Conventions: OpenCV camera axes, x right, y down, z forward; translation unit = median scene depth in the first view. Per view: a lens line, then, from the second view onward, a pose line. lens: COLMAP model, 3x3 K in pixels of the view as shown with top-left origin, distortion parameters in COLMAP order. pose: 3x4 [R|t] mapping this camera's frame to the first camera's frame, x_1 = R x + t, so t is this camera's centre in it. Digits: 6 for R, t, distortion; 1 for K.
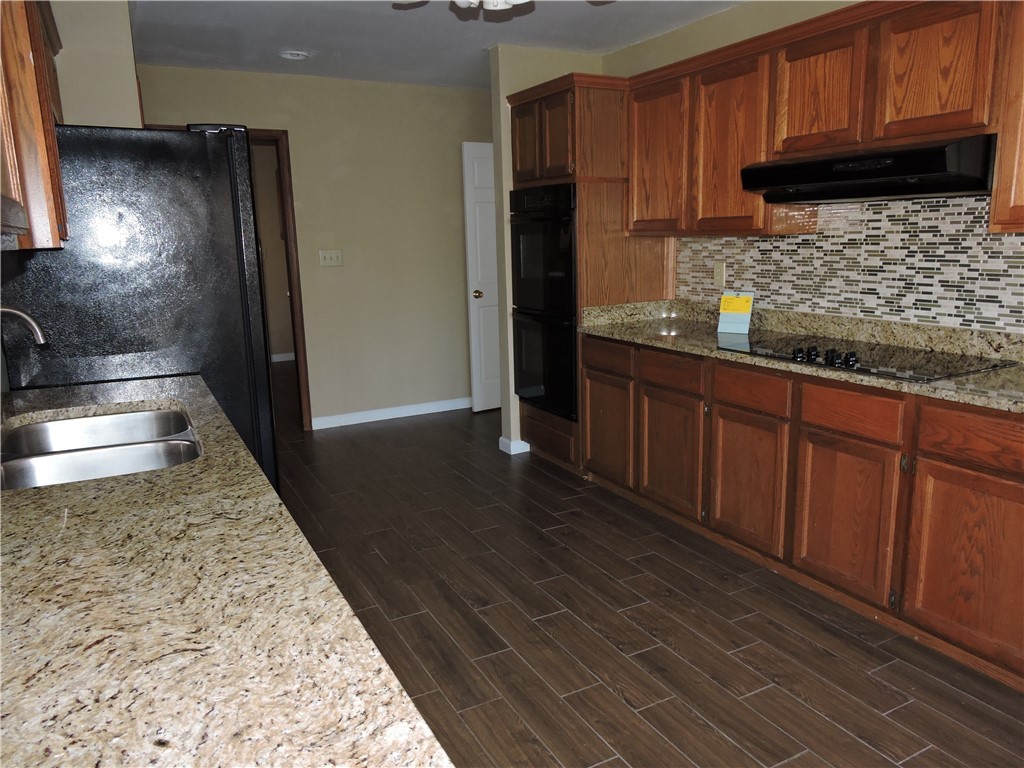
lens RADIAL K [[736.5, 0, 512.9], [0, 736.5, 391.6], [0, 0, 1]] dist [0.002689, -0.009182]
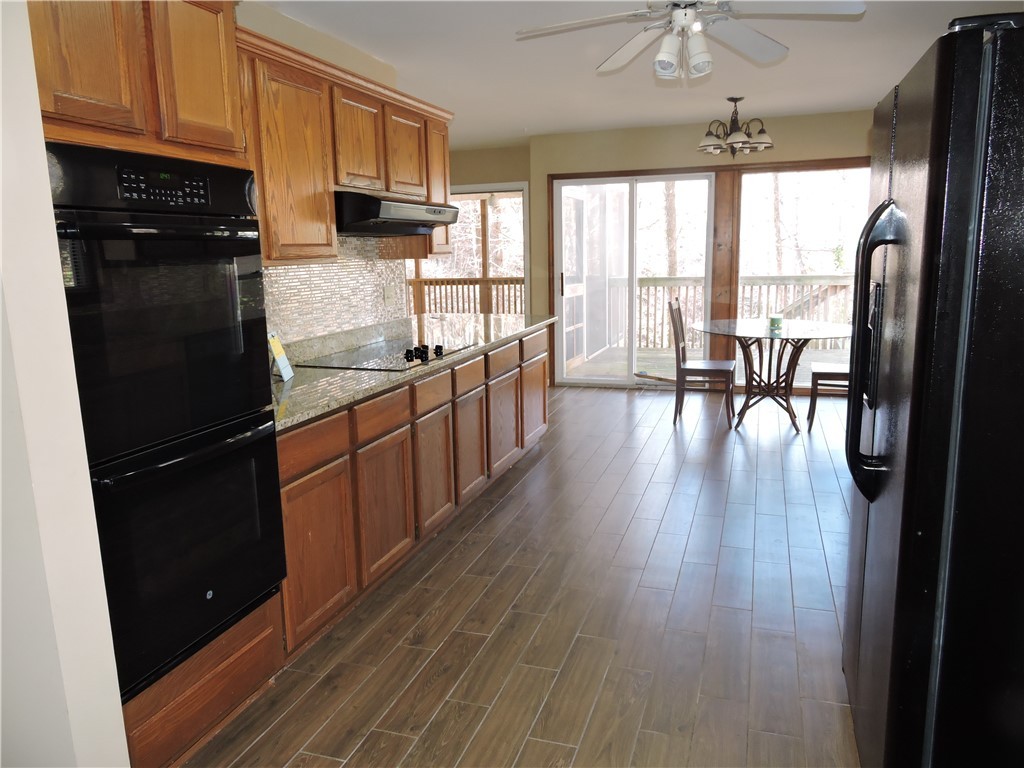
lens RADIAL K [[736.5, 0, 515.2], [0, 736.5, 379.4], [0, 0, 1]] dist [0.002689, -0.009182]
pose [[-0.686019, -0.079700, 0.723206, -0.525990], [0.202542, 0.933774, 0.295032, -0.290234], [-0.698824, 0.348877, -0.624444, 1.407740]]
